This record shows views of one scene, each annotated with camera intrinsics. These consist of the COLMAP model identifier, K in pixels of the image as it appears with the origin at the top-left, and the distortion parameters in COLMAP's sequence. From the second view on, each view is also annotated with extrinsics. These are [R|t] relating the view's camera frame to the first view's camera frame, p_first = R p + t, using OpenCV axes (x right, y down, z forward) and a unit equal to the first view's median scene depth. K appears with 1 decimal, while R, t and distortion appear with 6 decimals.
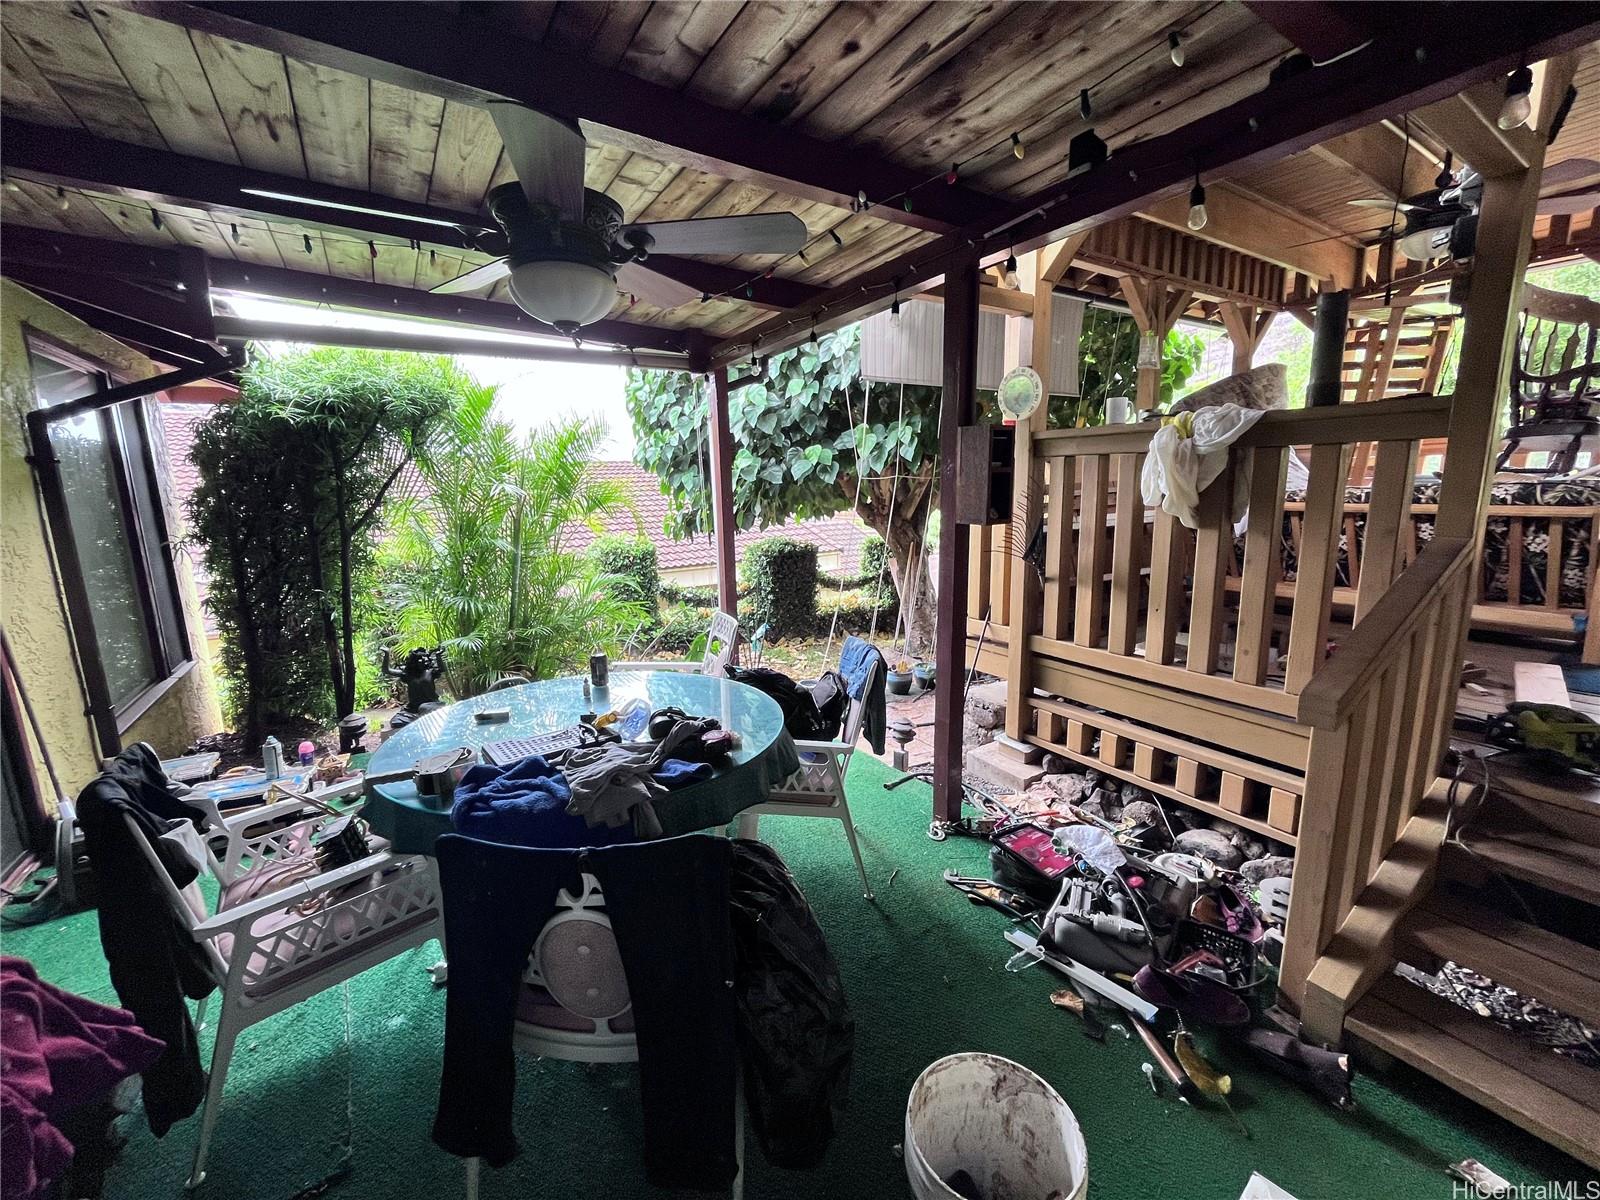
lens RADIAL K [[652.5, 0, 796.7], [0, 652.5, 596.4], [0, 0, 1]] dist [-0.001110, -0.000472]
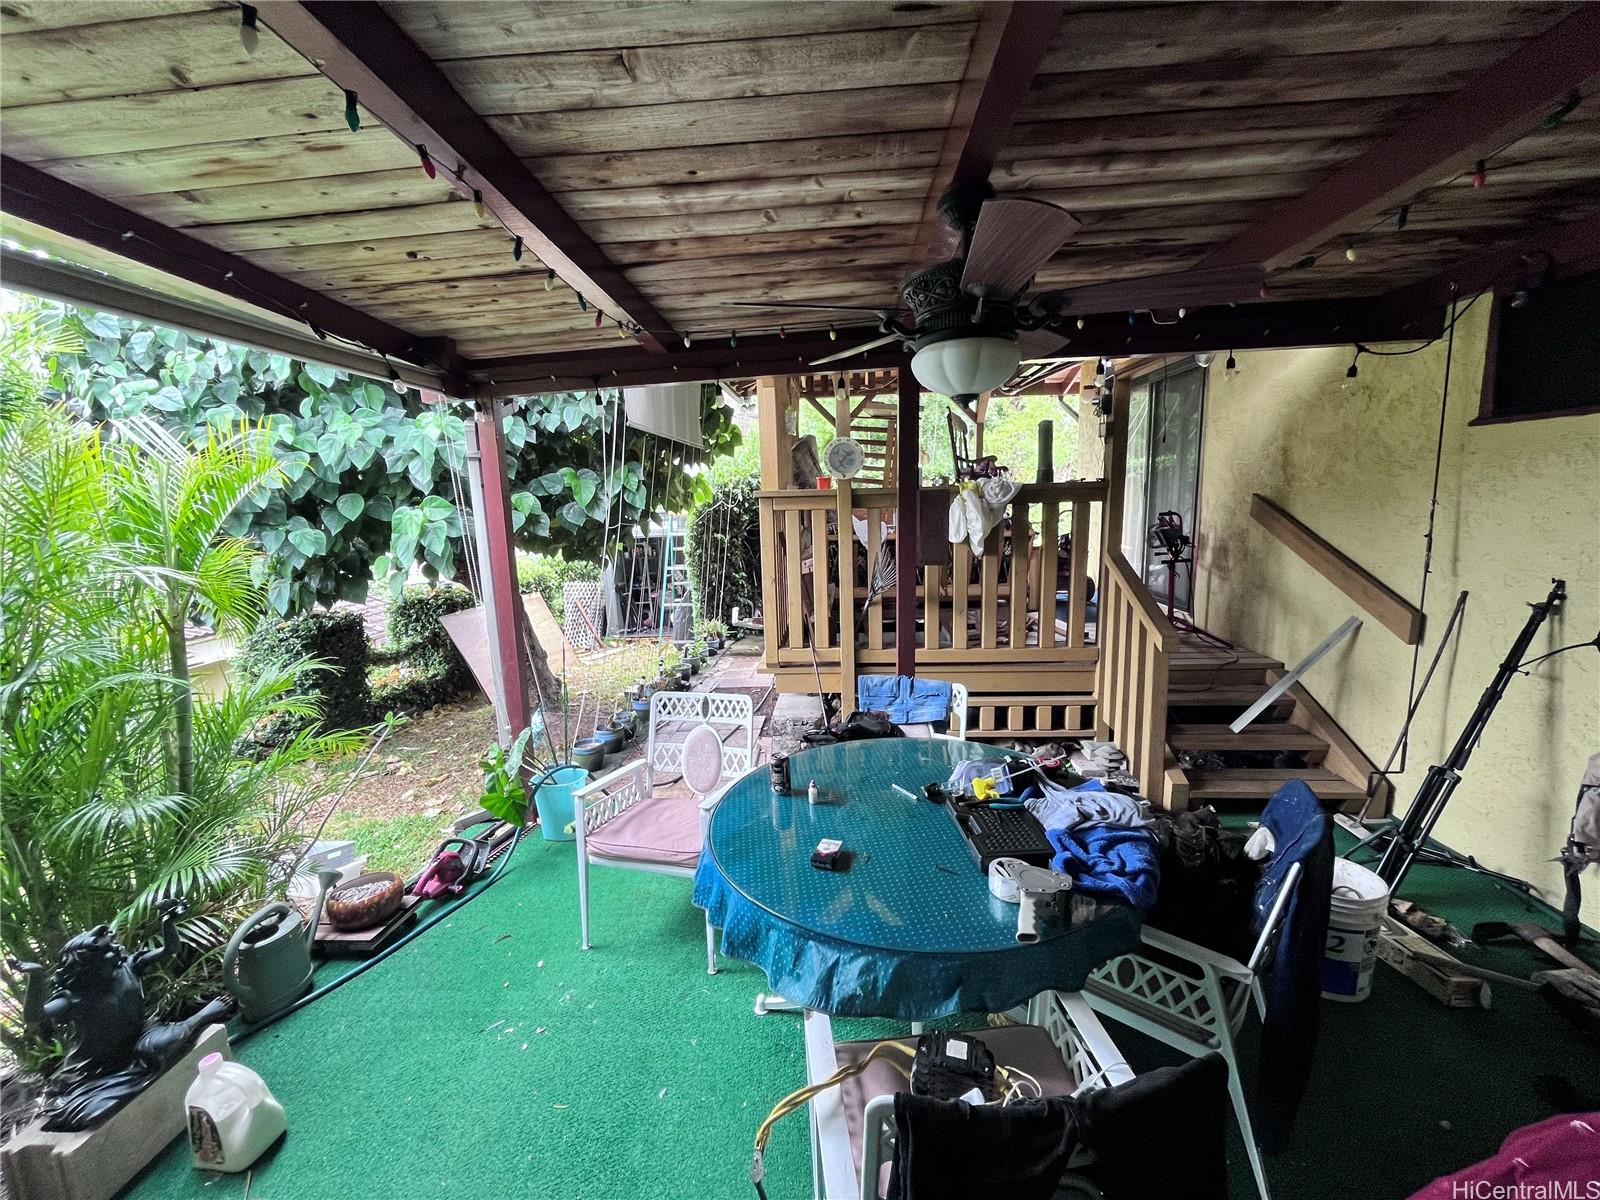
lens RADIAL K [[652.5, 0, 796.7], [0, 652.5, 596.4], [0, 0, 1]] dist [-0.001110, -0.000472]
pose [[0.599316, -0.118445, 0.791702, -0.549397], [0.158498, 0.986971, 0.027676, -0.077732], [-0.784665, 0.108897, 0.610281, 0.264725]]
